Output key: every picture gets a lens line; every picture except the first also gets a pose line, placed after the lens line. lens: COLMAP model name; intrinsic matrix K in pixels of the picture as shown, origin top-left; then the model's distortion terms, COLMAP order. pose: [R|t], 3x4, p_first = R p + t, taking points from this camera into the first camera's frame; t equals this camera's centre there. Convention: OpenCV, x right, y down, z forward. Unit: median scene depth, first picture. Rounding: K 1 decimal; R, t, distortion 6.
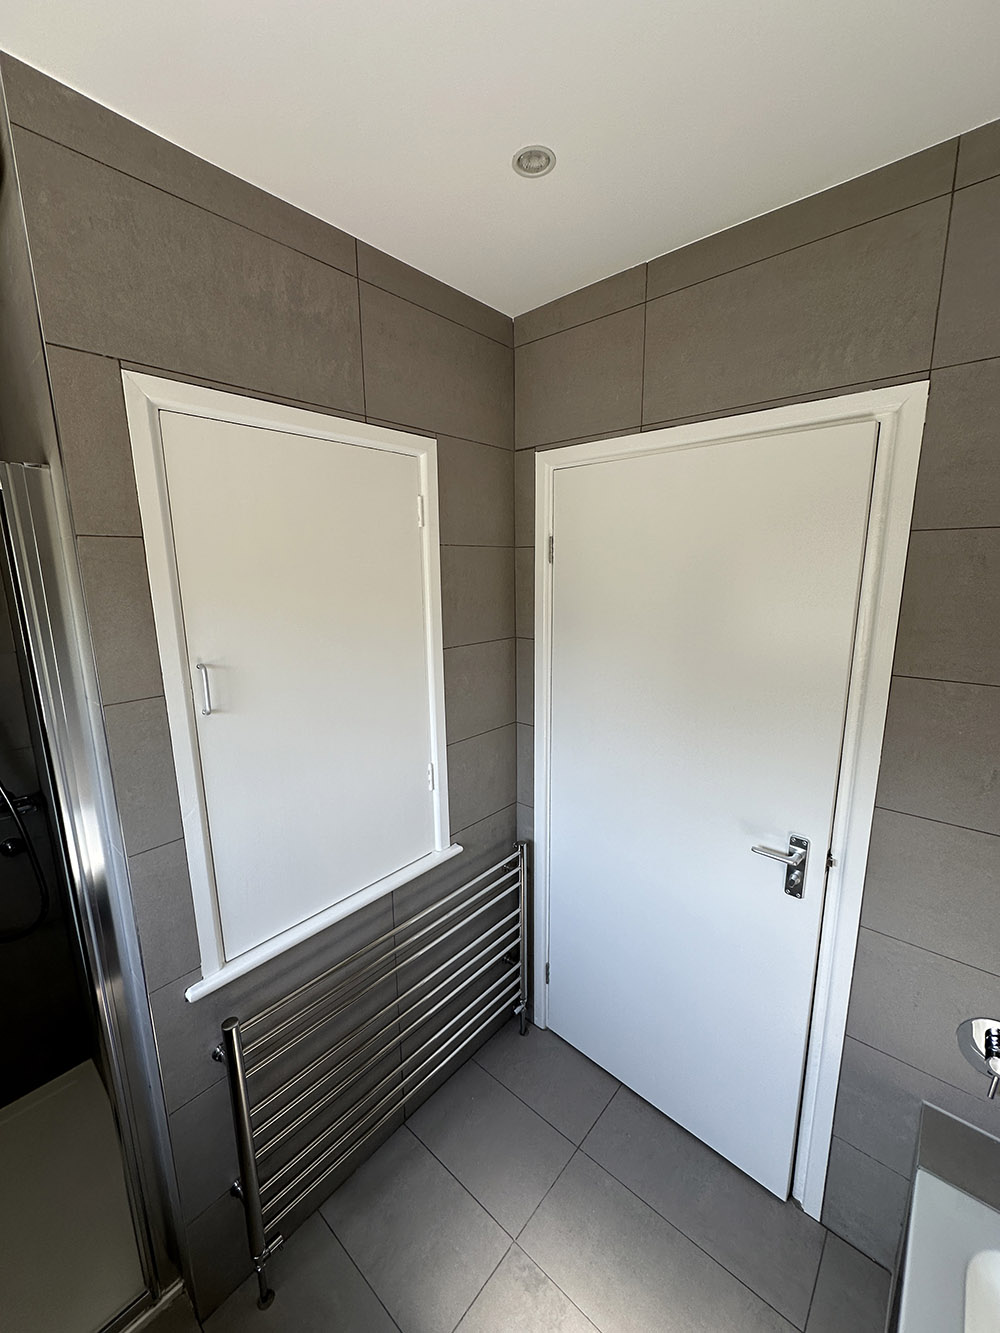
lens RADIAL K [[532.5, 0, 498.1], [0, 532.5, 666.8], [0, 0, 1]] dist [-0.003265, 0.000263]
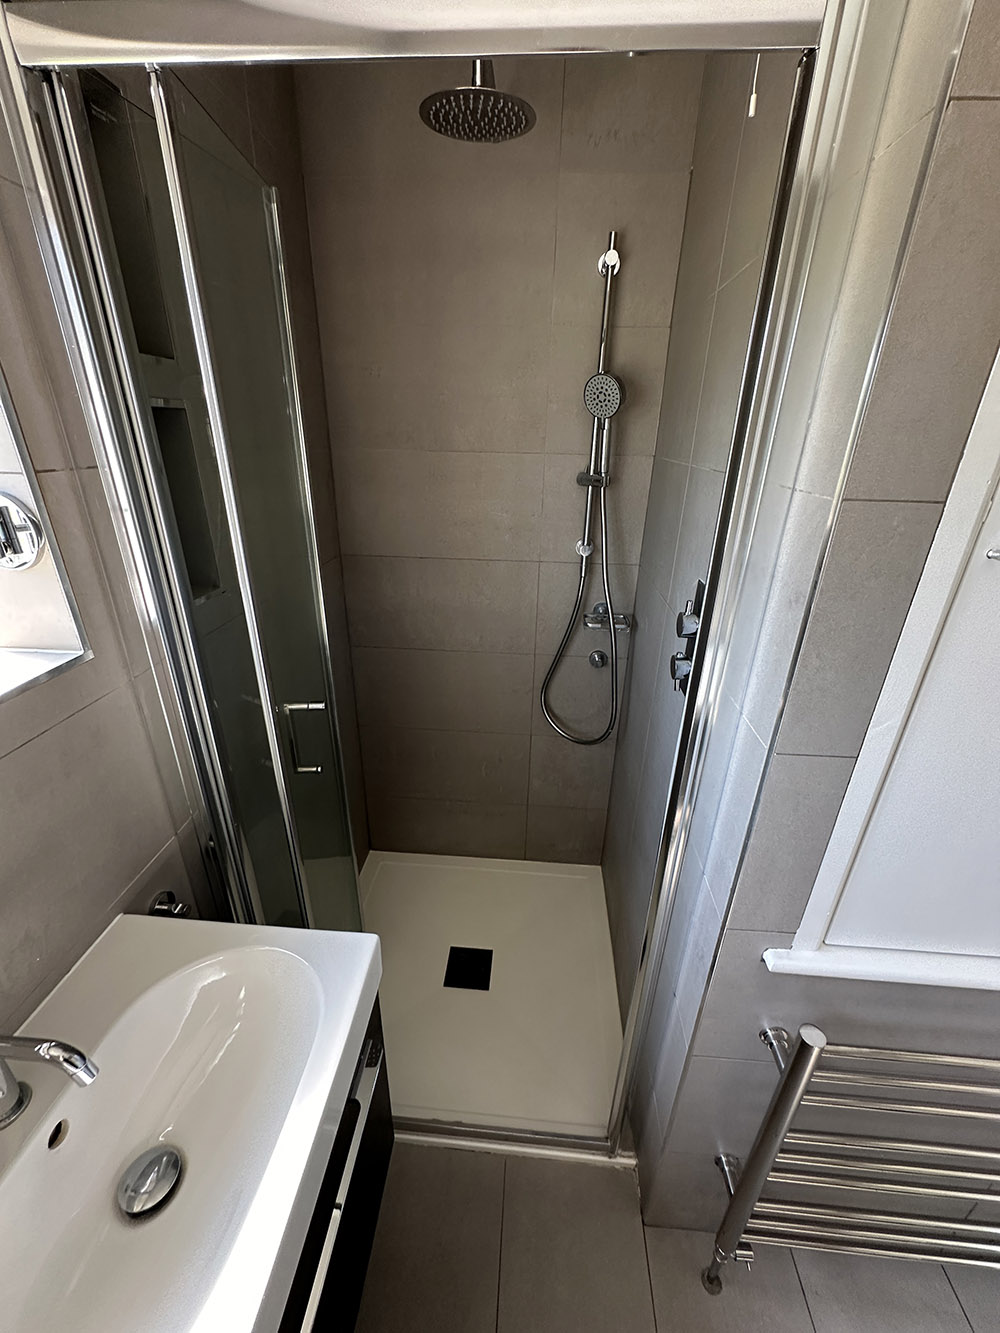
lens RADIAL K [[532.5, 0, 498.1], [0, 532.5, 666.8], [0, 0, 1]] dist [-0.003265, 0.000263]
pose [[0.603714, 0.346234, -0.718089, -0.382295], [-0.176216, 0.936439, 0.303365, 0.100583], [0.777481, -0.056607, 0.626353, 0.278137]]
